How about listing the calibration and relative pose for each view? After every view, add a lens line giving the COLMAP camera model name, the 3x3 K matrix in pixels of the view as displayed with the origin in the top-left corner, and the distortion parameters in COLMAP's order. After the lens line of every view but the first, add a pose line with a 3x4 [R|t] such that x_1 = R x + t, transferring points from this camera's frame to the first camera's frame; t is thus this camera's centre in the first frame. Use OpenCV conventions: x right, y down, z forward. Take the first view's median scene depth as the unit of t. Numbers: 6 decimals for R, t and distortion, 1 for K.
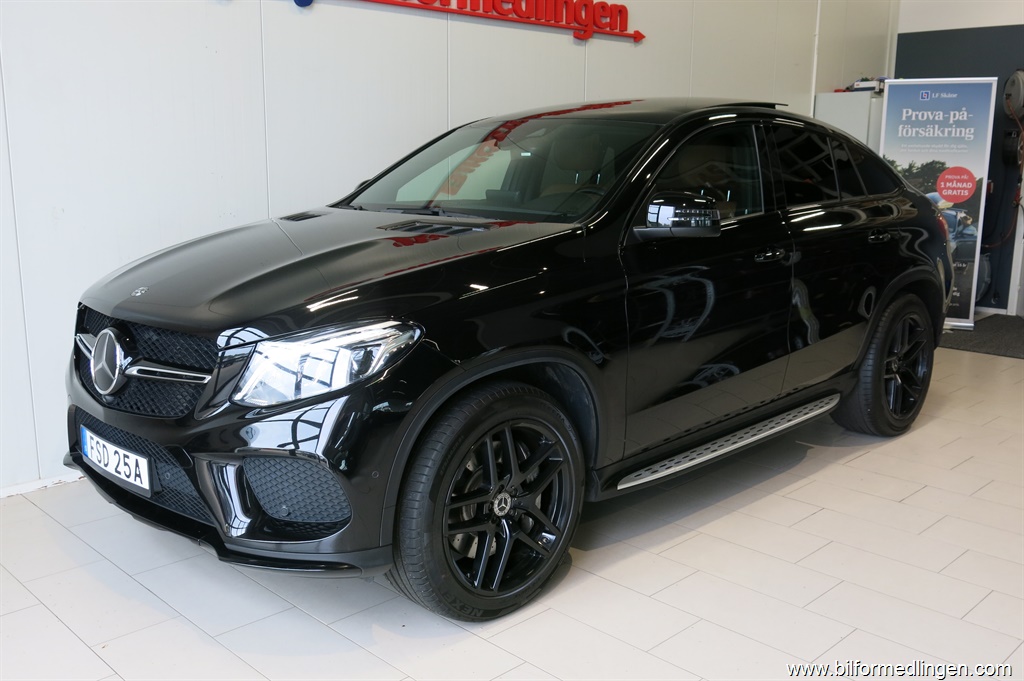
lens RADIAL K [[961.6, 0, 512.0], [0, 961.6, 340.5], [0, 0, 1]] dist [-0.005852, -0.001800]
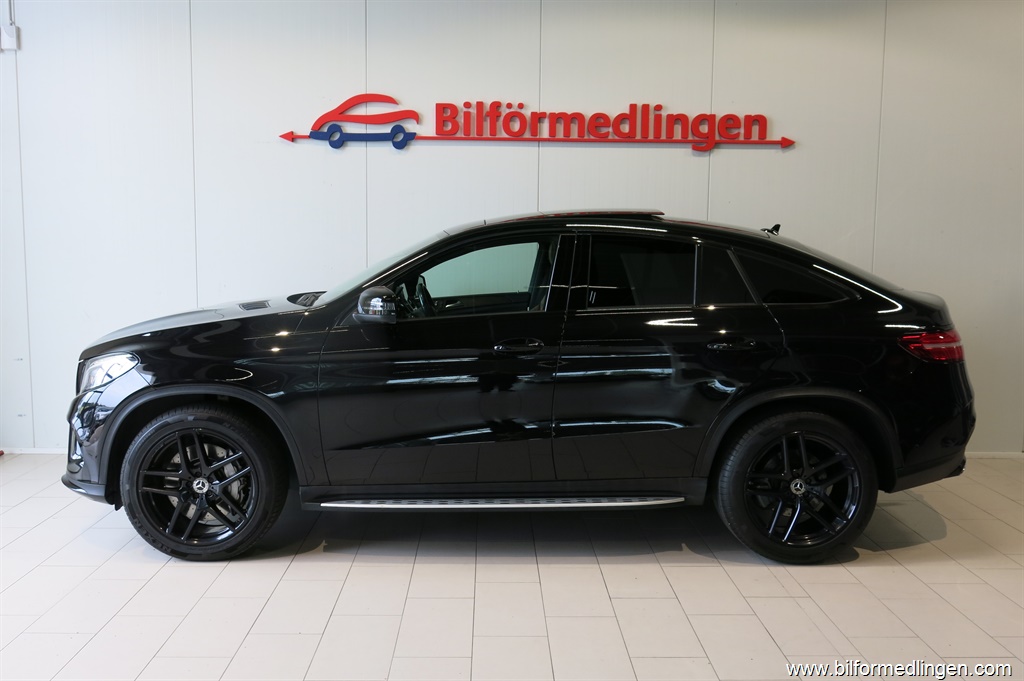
lens RADIAL K [[961.6, 0, 512.0], [0, 961.6, 340.5], [0, 0, 1]] dist [-0.005852, -0.001800]
pose [[0.725835, 0.079971, -0.683205, 0.721196], [-0.140829, 0.989457, -0.033798, -0.039333], [0.673299, 0.120747, 0.729444, 0.103021]]
